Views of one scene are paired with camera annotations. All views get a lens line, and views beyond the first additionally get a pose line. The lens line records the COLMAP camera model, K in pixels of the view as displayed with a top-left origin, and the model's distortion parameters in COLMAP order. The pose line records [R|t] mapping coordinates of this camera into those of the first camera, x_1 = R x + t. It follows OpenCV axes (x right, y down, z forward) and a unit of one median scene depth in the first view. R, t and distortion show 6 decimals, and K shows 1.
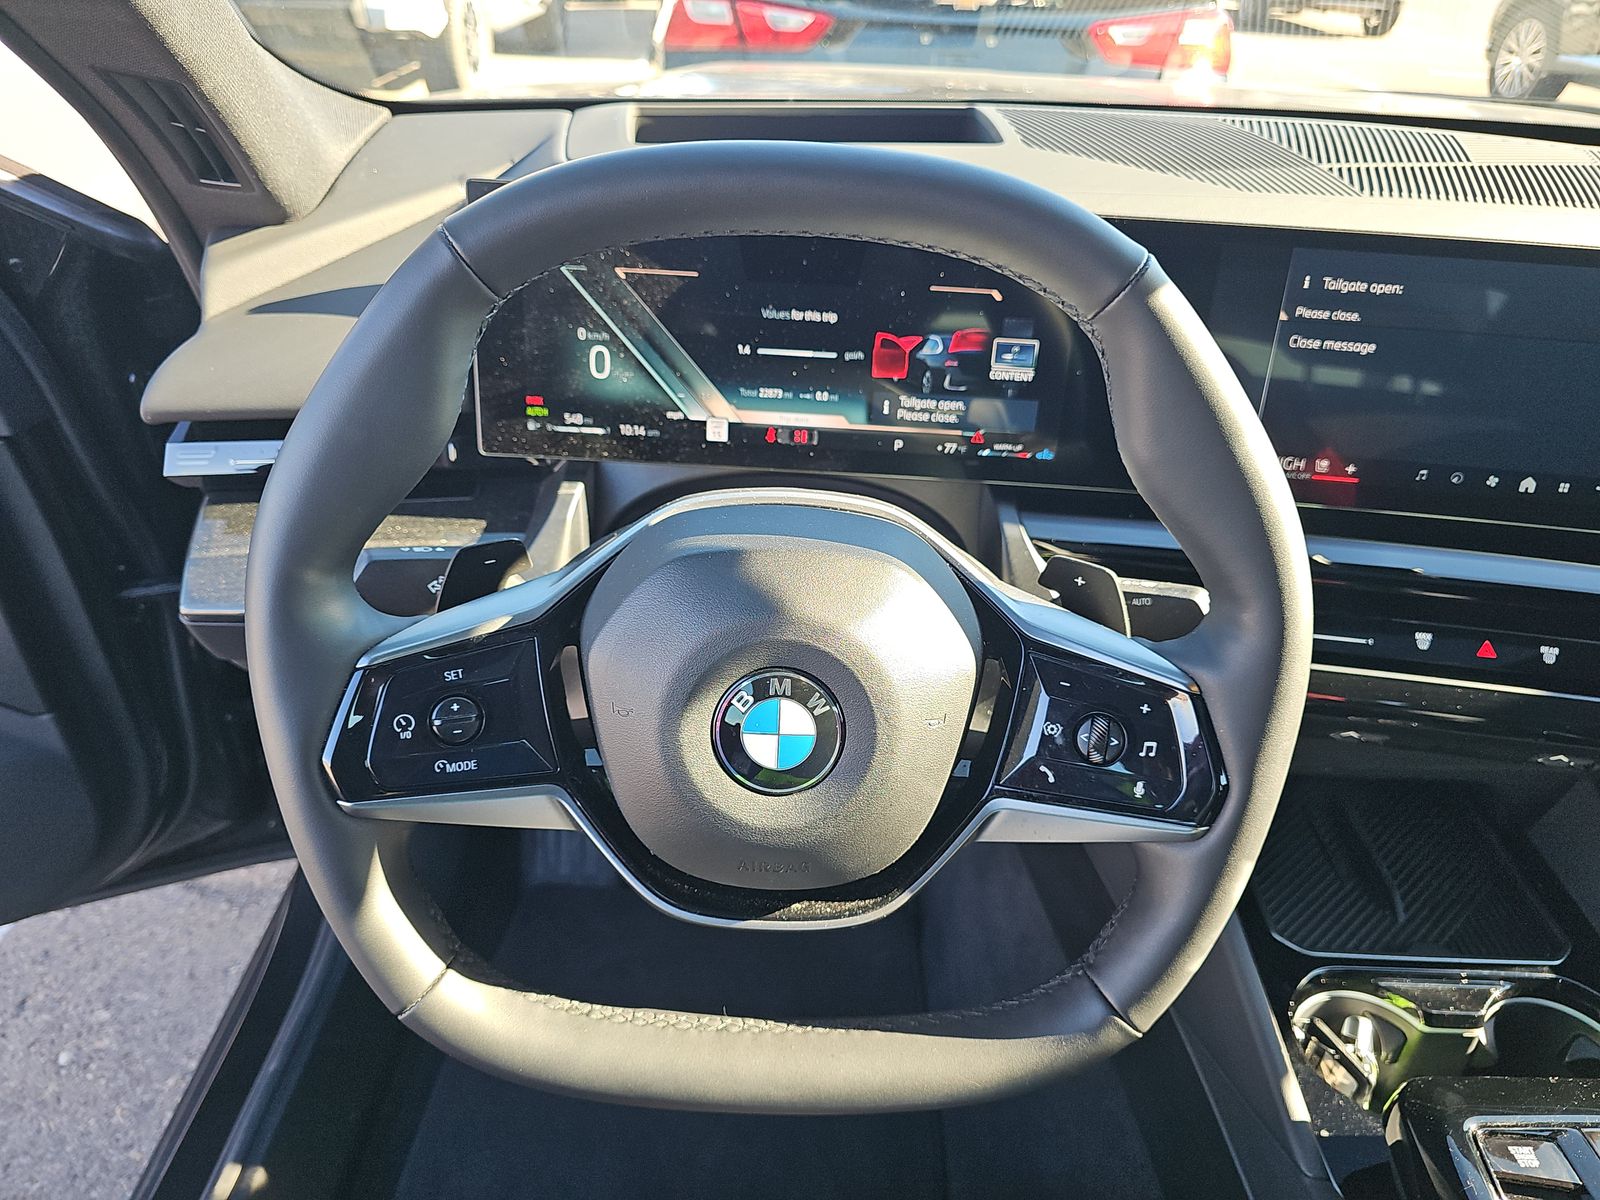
lens RADIAL K [[1063.7, 0, 793.3], [0, 1063.7, 605.3], [0, 0, 1]] dist [0.032196, -0.021094]
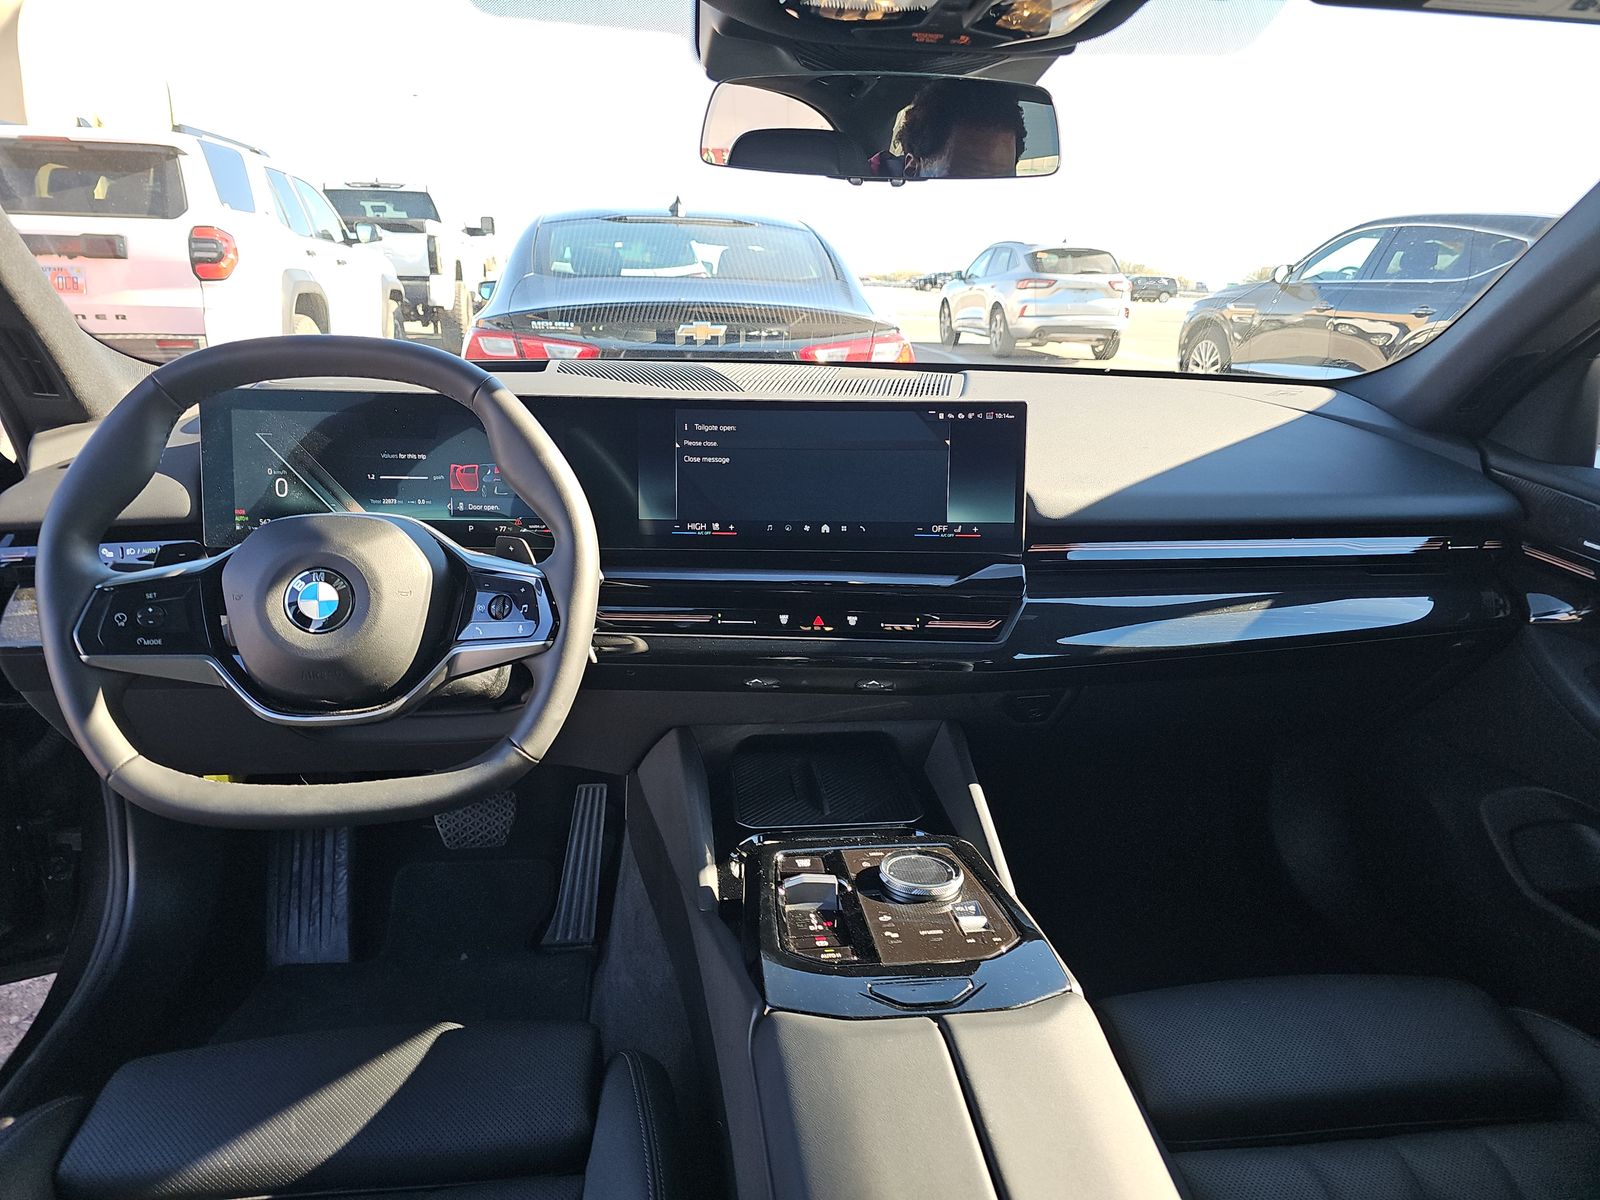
lens RADIAL K [[1063.7, 0, 800.4], [0, 1063.7, 601.1], [0, 0, 1]] dist [0.032196, -0.021094]
pose [[0.988715, -0.059835, 0.137341, 0.404036], [0.095307, 0.958554, -0.268498, 0.498645], [-0.115583, 0.278557, 0.953439, -0.689956]]
